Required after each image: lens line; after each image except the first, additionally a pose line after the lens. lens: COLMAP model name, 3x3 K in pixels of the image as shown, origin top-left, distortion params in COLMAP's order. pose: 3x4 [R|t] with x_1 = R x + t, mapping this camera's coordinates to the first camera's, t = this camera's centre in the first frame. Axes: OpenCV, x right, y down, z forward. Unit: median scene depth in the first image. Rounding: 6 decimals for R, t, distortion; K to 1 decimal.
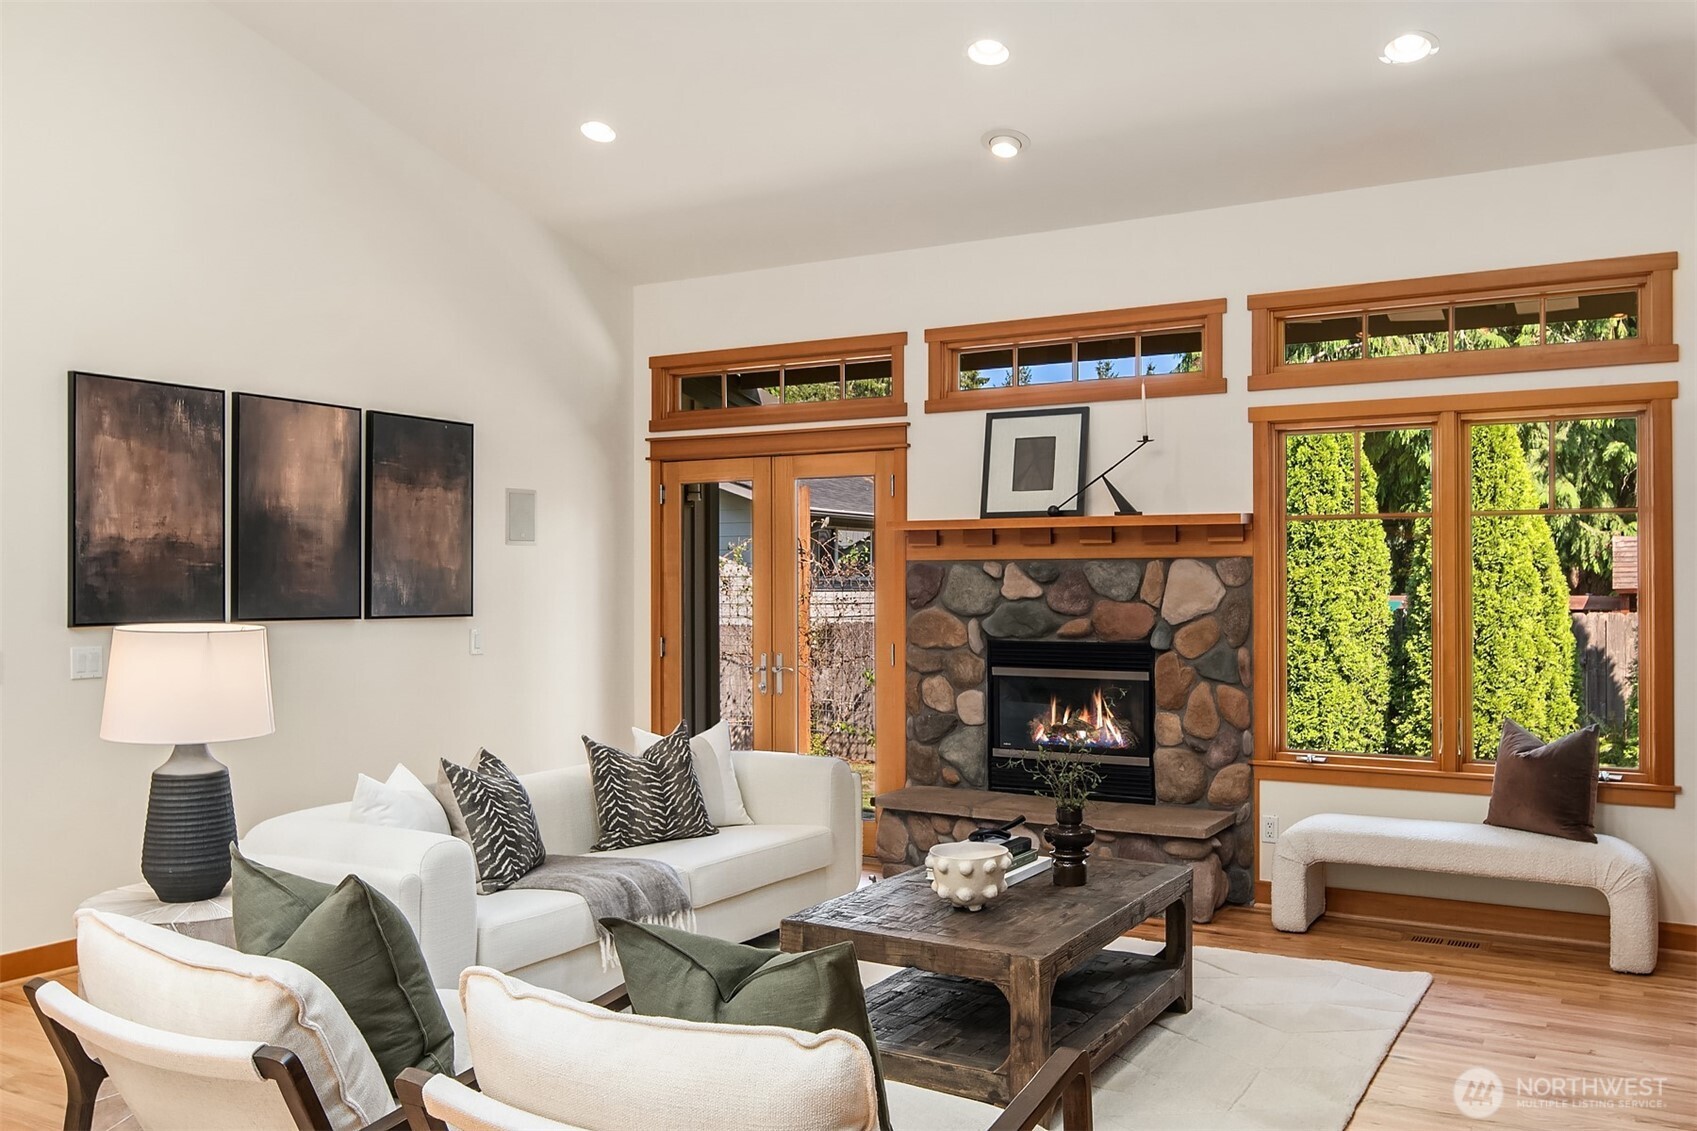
lens RADIAL K [[1401.6, 0, 864.9], [0, 1401.6, 574.1], [0, 0, 1]] dist [0.001210, -0.008605]
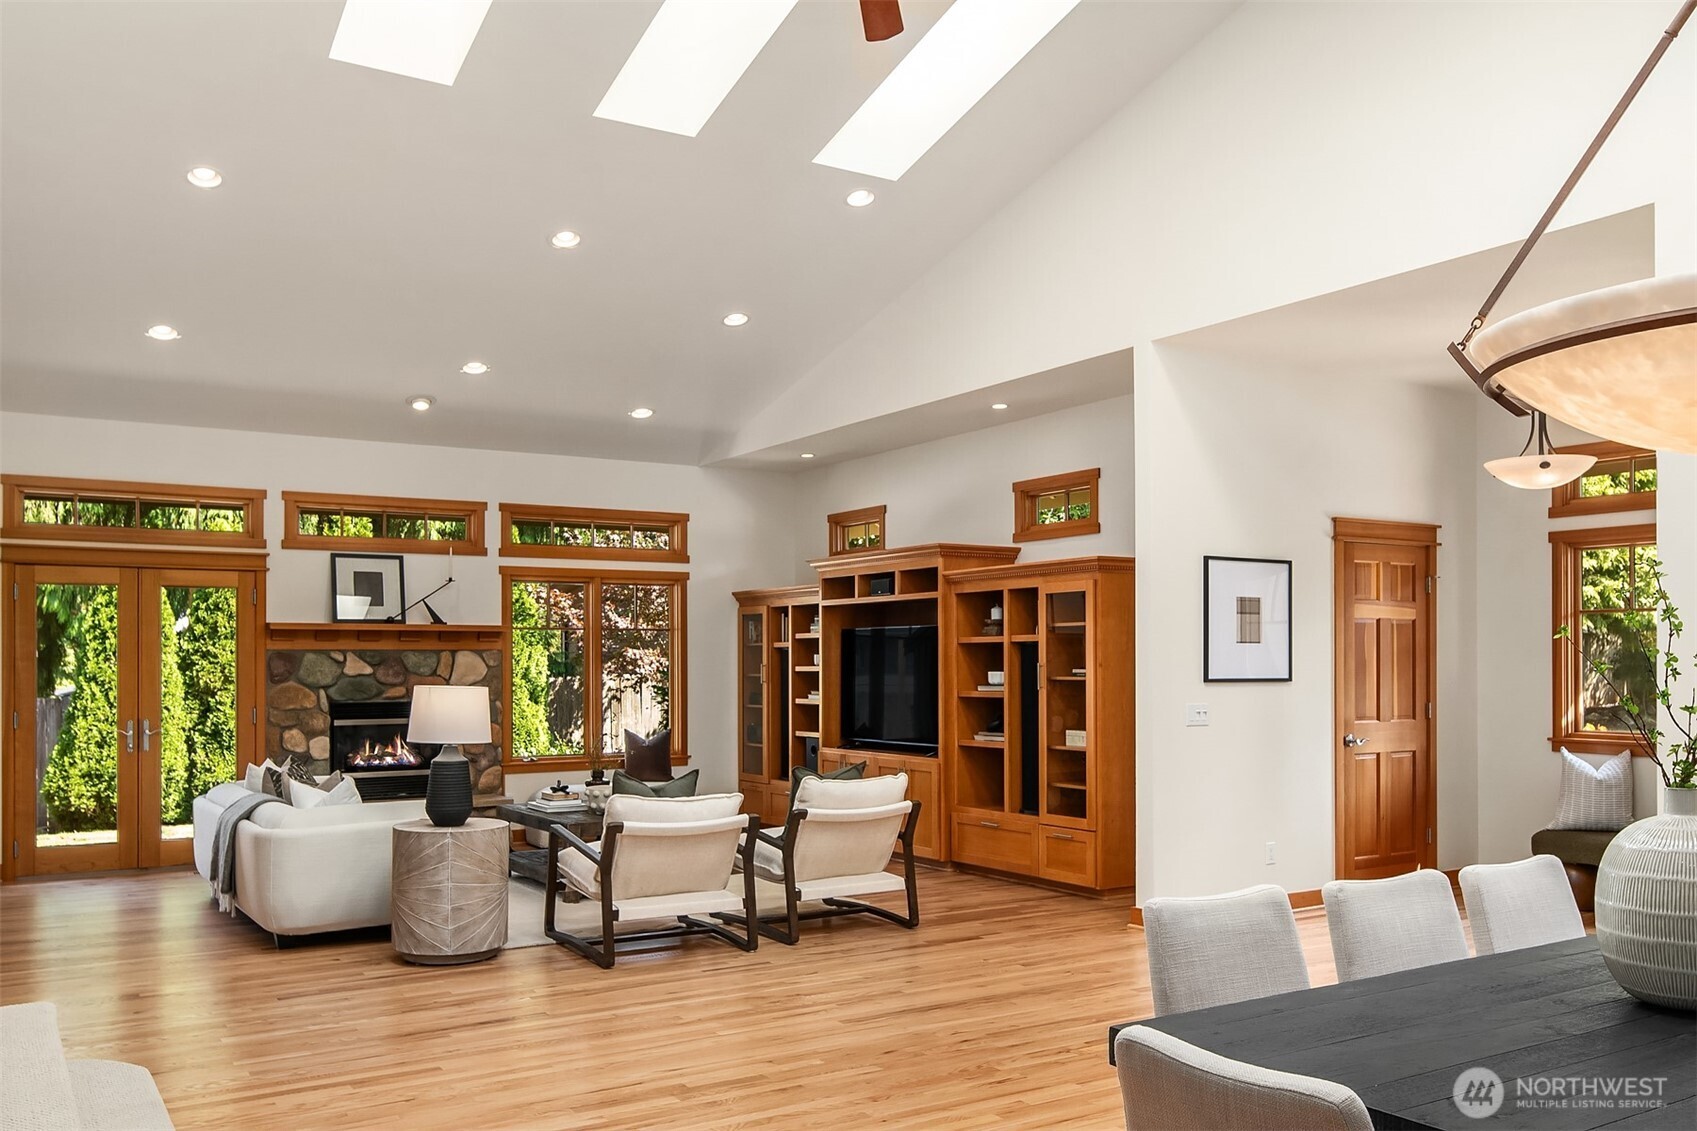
lens RADIAL K [[1401.6, 0, 849.9], [0, 1401.6, 641.0], [0, 0, 1]] dist [0.001210, -0.008605]
pose [[0.473134, 0.011638, 0.880914, -0.999499], [-0.001251, 0.999921, -0.012539, -0.001446], [-0.880990, 0.004830, 0.473111, -0.214456]]
